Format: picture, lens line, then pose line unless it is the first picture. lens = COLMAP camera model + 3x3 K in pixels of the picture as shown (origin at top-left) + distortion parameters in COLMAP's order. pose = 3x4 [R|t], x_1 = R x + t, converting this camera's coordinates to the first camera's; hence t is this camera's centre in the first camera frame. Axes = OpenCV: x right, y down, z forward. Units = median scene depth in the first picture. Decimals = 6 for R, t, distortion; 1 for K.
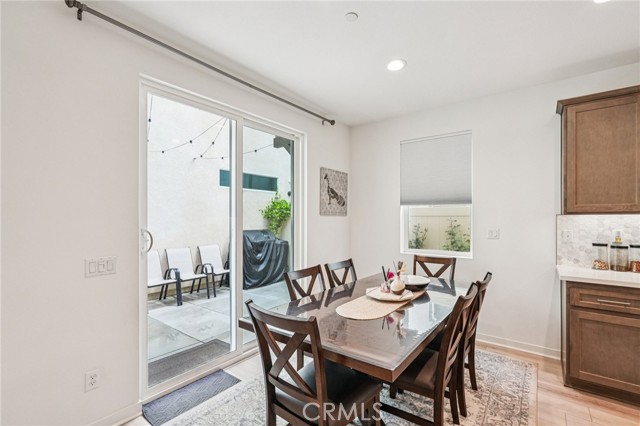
lens RADIAL K [[281.9, 0, 331.7], [0, 281.9, 221.0], [0, 0, 1]] dist [-0.001058, 0.001164]
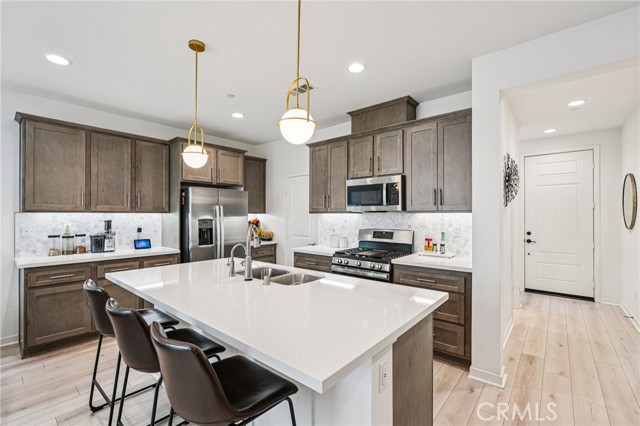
lens RADIAL K [[281.9, 0, 318.3], [0, 281.9, 212.4], [0, 0, 1]] dist [-0.001058, 0.001164]
pose [[0.074158, 0.009526, 0.997201, -0.240268], [0.006766, 0.999927, -0.010055, -0.003362], [-0.997224, 0.007492, 0.074088, -0.297517]]
